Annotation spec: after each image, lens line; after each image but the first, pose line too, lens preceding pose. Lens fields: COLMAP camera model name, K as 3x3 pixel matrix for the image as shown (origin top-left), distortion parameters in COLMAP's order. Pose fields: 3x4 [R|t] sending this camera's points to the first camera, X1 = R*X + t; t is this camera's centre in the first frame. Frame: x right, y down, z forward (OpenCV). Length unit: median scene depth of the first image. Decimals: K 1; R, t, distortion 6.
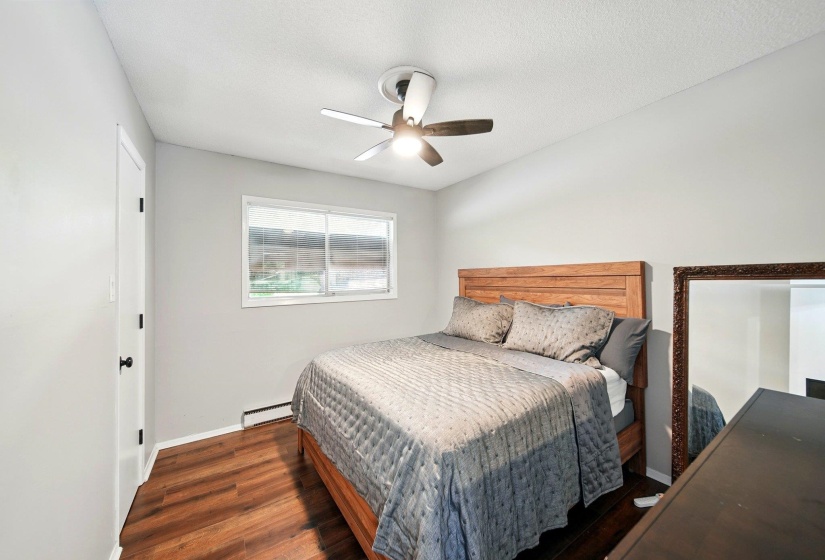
lens RADIAL K [[294.2, 0, 412.5], [0, 294.2, 277.9], [0, 0, 1]] dist [-0.000308, -0.001174]
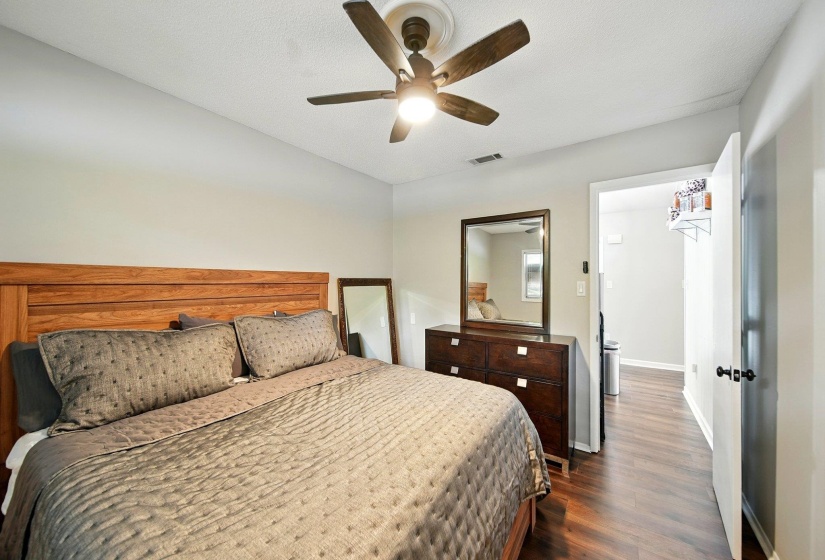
lens RADIAL K [[294.2, 0, 414.7], [0, 294.2, 282.9], [0, 0, 1]] dist [-0.000308, -0.001174]
pose [[-0.352525, 0.017299, 0.935643, -0.475453], [0.009480, 0.999844, -0.014915, 0.009787], [-0.935754, 0.003612, -0.352634, 0.835898]]
